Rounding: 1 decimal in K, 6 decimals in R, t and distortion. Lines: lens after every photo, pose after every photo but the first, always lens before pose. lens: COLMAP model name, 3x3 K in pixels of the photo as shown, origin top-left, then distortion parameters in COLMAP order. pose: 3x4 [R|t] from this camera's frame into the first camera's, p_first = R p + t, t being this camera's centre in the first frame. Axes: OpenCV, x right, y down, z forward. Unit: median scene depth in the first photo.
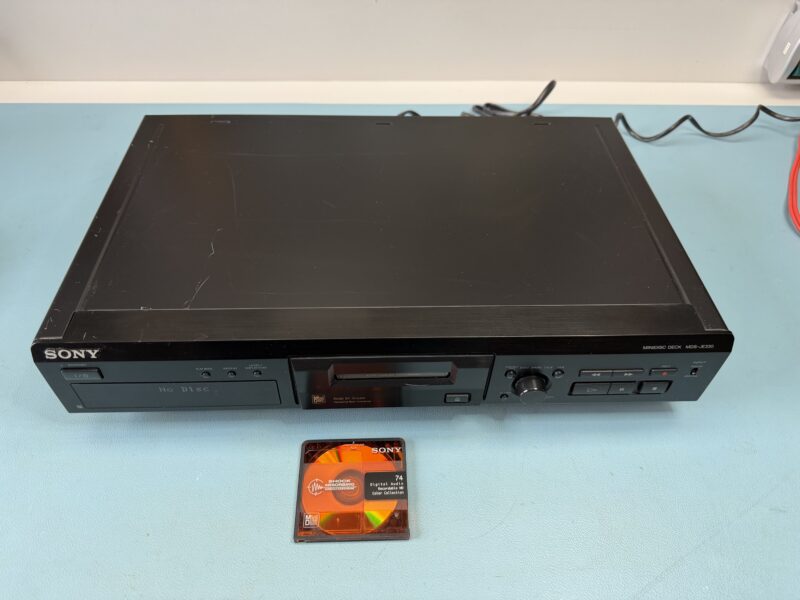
lens RADIAL K [[573.8, 0, 404.0], [0, 573.8, 292.7], [0, 0, 1]] dist [0.011309, -0.025342]
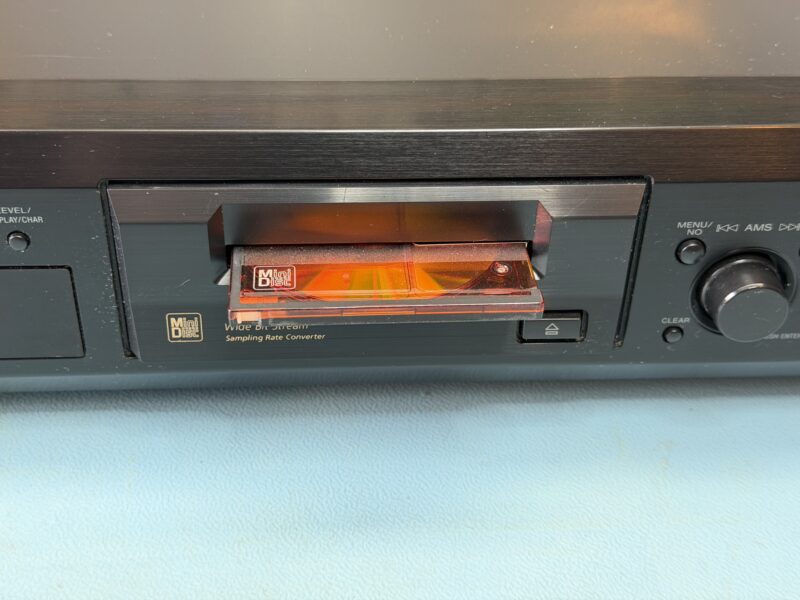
lens RADIAL K [[1116.3, 0, 395.4], [0, 1116.3, 294.0], [0, 0, 1]] dist [0.098185, 0.000000]
pose [[0.999814, -0.014262, 0.012997, -0.021291], [0.016325, 0.984295, -0.175776, 0.314233], [-0.010286, 0.175956, 0.984344, 0.286577]]
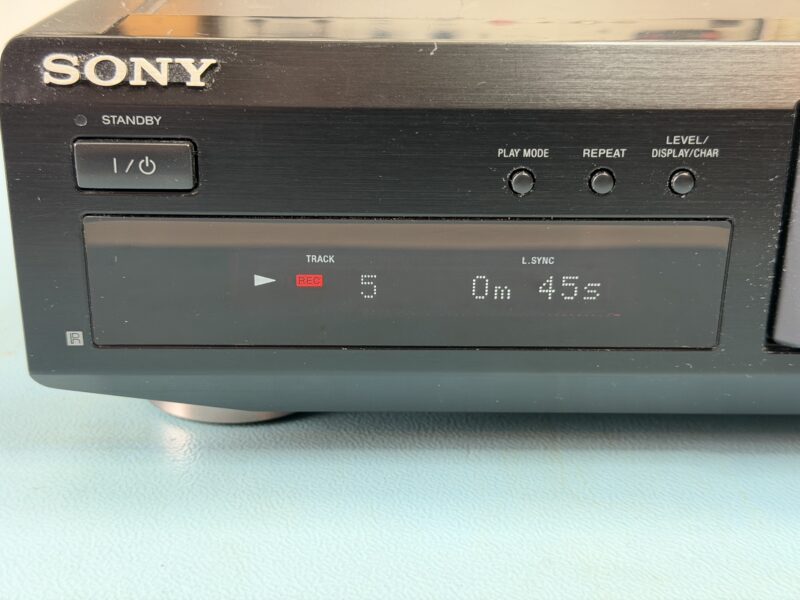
lens RADIAL K [[1116.3, 0, 397.4], [0, 1116.3, 304.3], [0, 0, 1]] dist [0.098185, 0.000000]
pose [[0.999566, -0.008167, -0.028306, -0.401226], [-0.004576, 0.906103, -0.423033, 0.467867], [0.029103, 0.422979, 0.905672, 0.482866]]
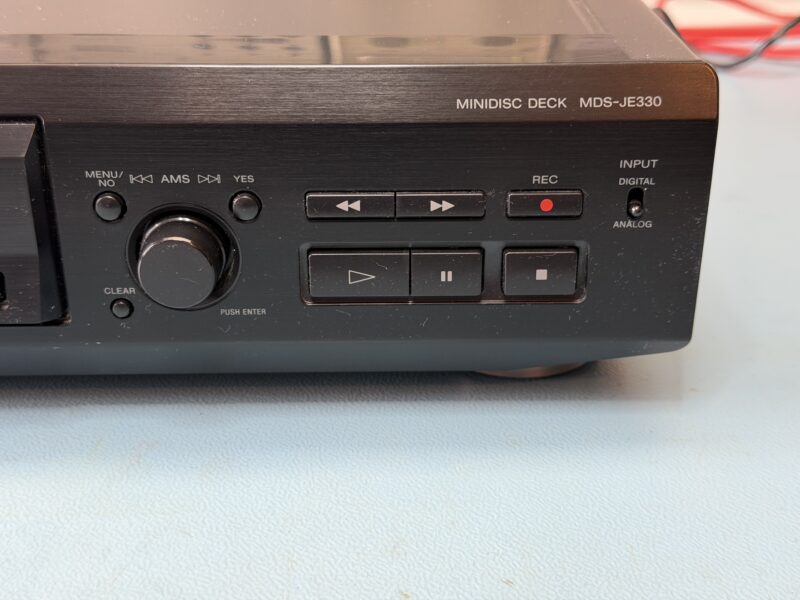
lens RADIAL K [[1116.3, 0, 428.8], [0, 1116.3, 309.1], [0, 0, 1]] dist [0.098185, 0.000000]
pose [[0.999410, -0.015061, -0.030863, 0.426350], [0.003071, 0.934300, -0.356475, 0.474904], [0.034204, 0.356170, 0.933795, 0.399627]]
